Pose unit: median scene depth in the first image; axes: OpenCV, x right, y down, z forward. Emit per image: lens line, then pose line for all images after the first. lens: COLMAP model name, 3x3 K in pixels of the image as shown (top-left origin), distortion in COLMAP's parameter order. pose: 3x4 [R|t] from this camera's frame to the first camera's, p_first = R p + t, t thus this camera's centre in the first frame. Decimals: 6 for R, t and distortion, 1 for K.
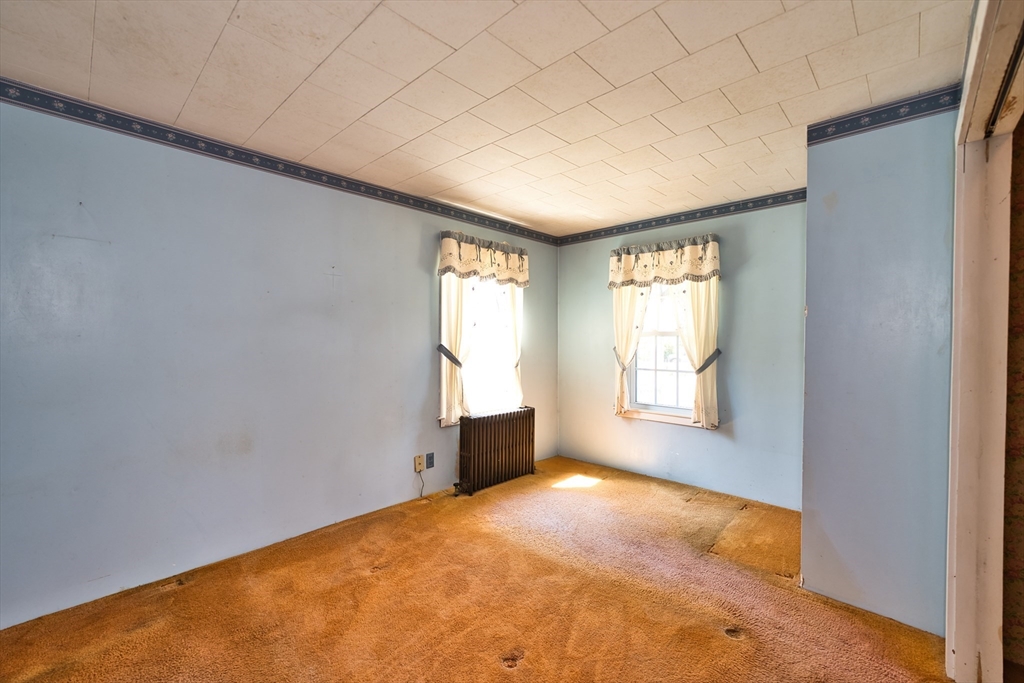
lens RADIAL K [[422.2, 0, 503.6], [0, 422.2, 339.6], [0, 0, 1]] dist [-0.004185, 0.000547]
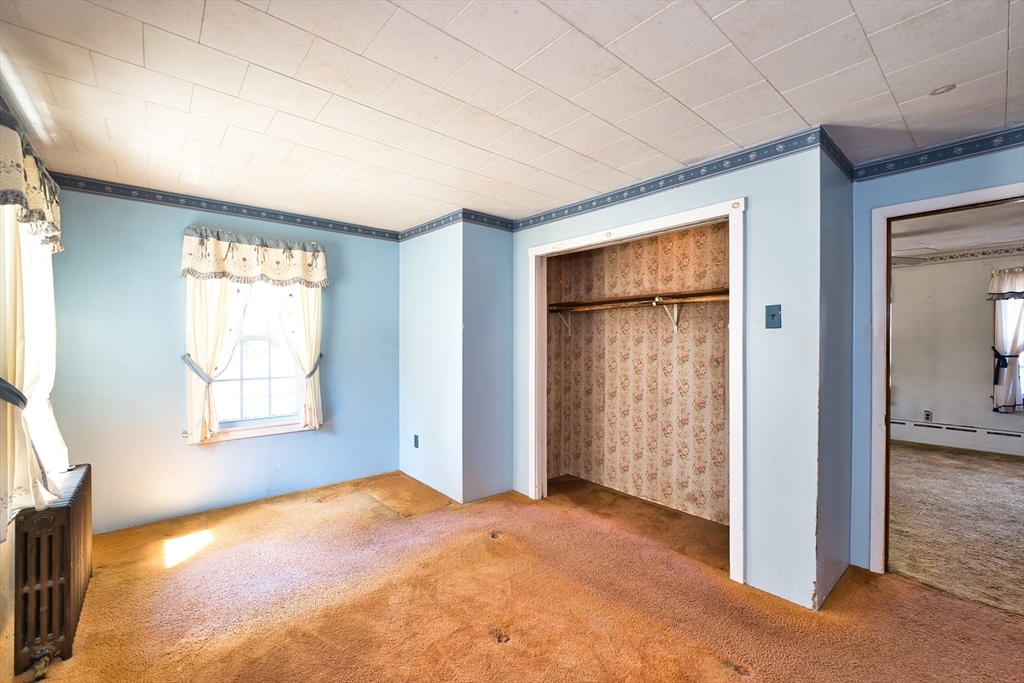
lens RADIAL K [[422.2, 0, 512.6], [0, 422.2, 338.7], [0, 0, 1]] dist [-0.004185, 0.000547]
pose [[0.115366, 0.000147, 0.993323, -0.483636], [0.003331, 0.999994, -0.000535, -0.010580], [-0.993317, 0.003371, 0.115365, 0.381420]]
